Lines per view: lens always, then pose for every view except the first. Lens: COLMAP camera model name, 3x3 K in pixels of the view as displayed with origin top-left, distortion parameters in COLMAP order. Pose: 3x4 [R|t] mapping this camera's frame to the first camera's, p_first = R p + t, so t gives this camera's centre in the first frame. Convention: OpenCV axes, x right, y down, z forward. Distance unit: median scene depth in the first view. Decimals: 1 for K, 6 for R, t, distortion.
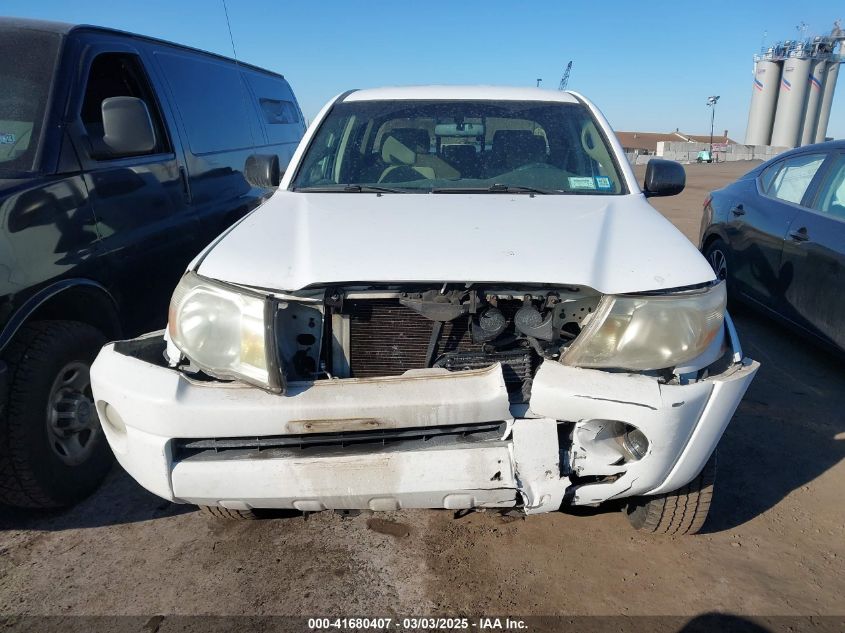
lens RADIAL K [[673.2, 0, 419.6], [0, 673.2, 310.2], [0, 0, 1]] dist [-0.001554, 0.007712]
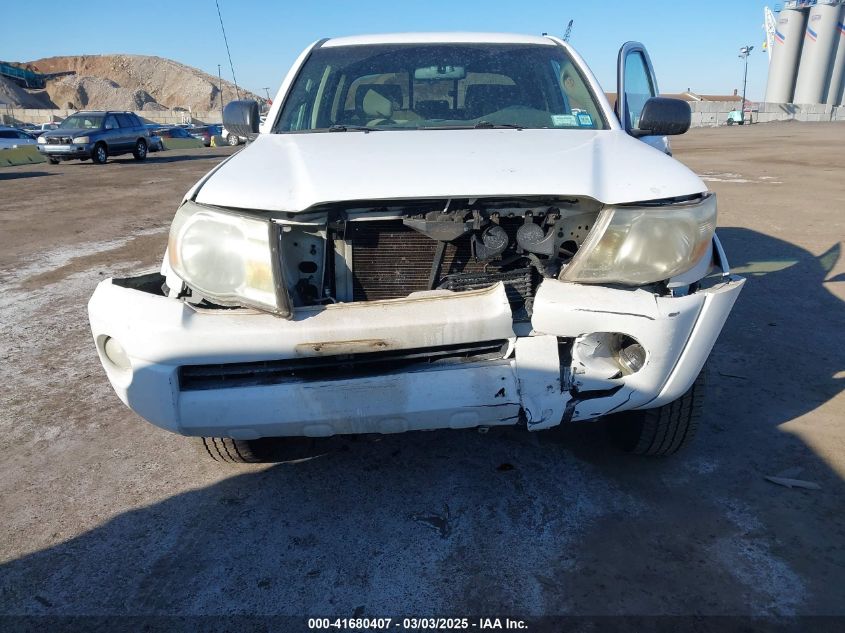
lens RADIAL K [[673.2, 0, 422.7], [0, 673.2, 318.3], [0, 0, 1]] dist [-0.001554, 0.007712]
pose [[0.997541, -0.035039, 0.060695, -0.063932], [0.032626, 0.998654, 0.040310, 0.087589], [-0.062026, -0.038230, 0.997342, -0.014072]]
